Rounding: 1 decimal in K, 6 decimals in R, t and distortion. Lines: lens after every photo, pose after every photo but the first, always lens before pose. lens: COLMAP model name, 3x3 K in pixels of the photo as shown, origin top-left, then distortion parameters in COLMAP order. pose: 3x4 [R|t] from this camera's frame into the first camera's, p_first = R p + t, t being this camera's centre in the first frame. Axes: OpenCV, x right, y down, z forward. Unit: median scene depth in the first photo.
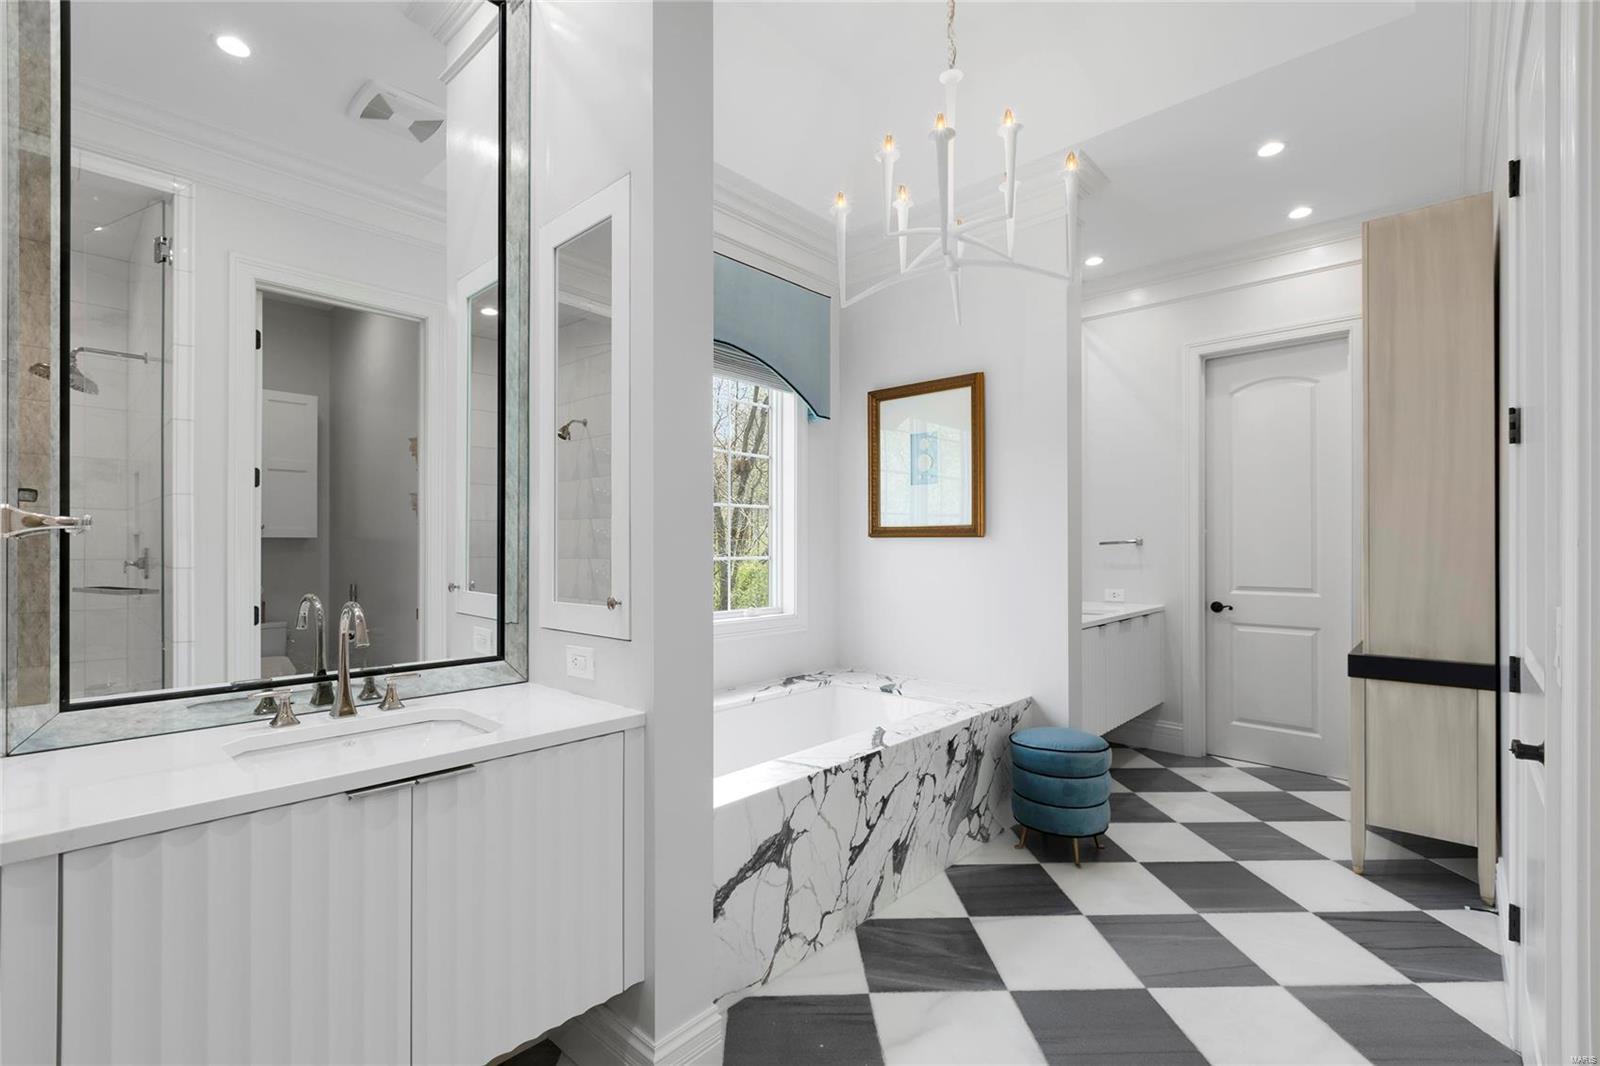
lens RADIAL K [[716.8, 0, 796.0], [0, 716.8, 543.6], [0, 0, 1]] dist [-0.000610, -0.001645]
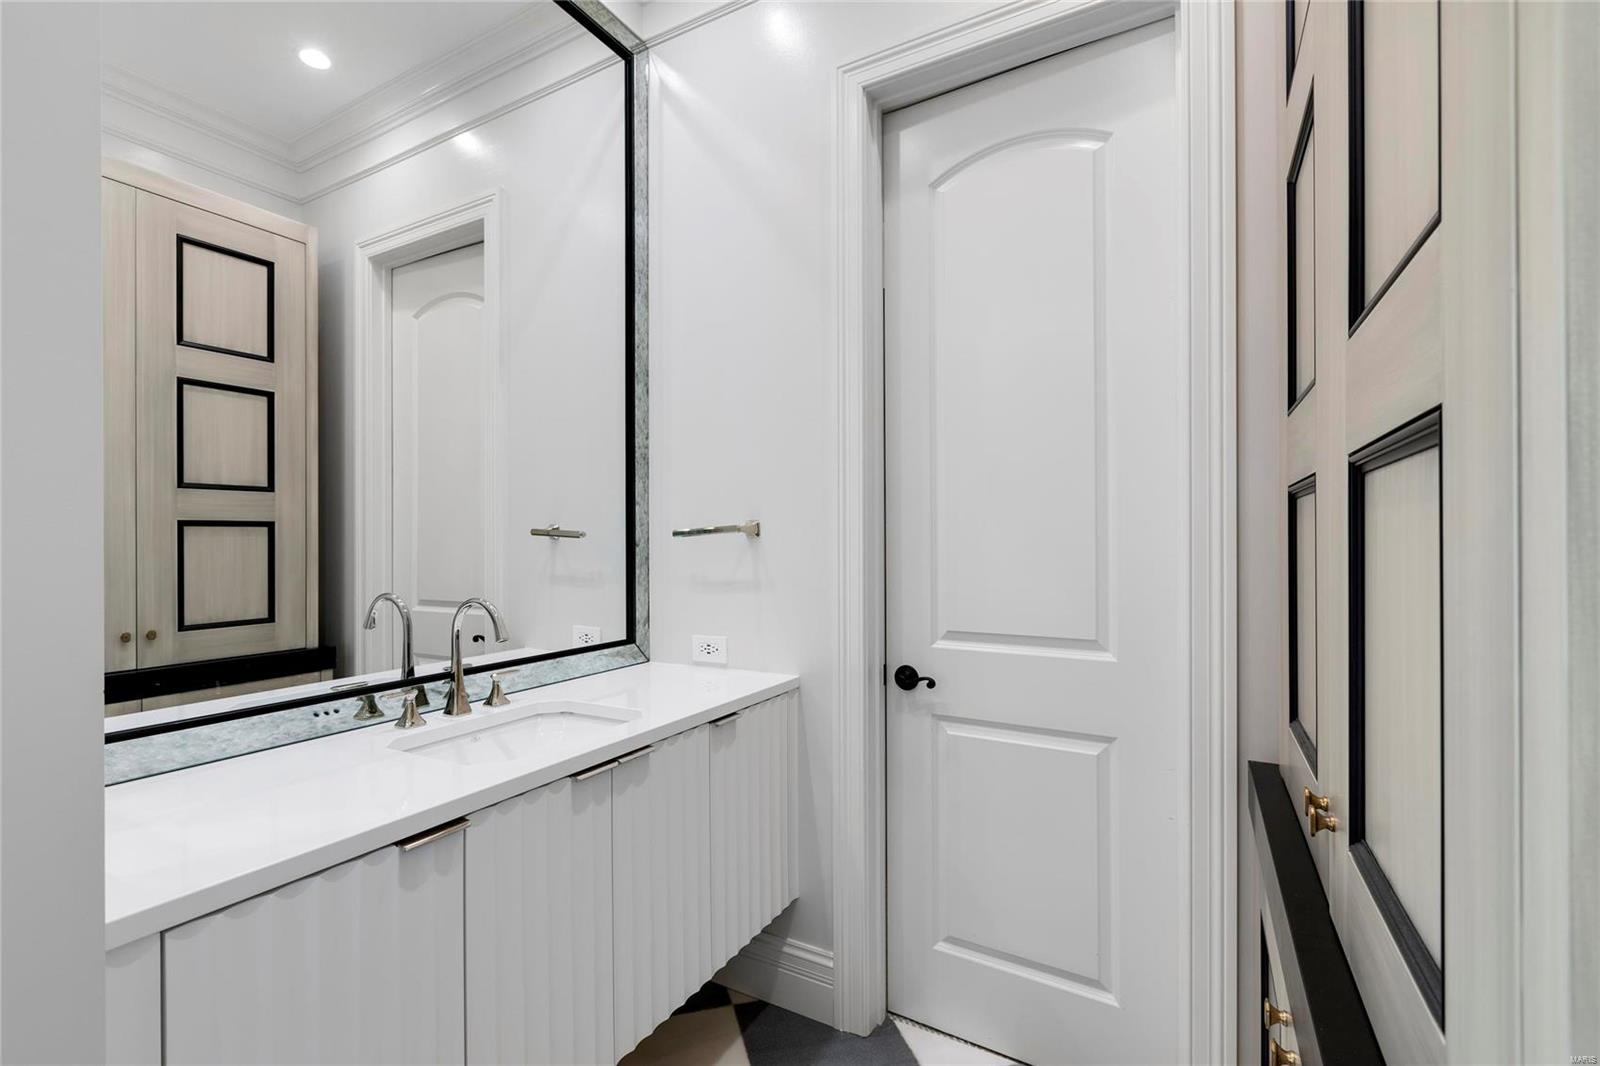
lens RADIAL K [[716.8, 0, 801.3], [0, 716.8, 534.4], [0, 0, 1]] dist [-0.000610, -0.001645]
pose [[0.973463, 0.003117, 0.228823, 0.427940], [-0.001384, 0.999969, -0.007734, 0.004448], [-0.228840, 0.007212, 0.973437, 0.592560]]
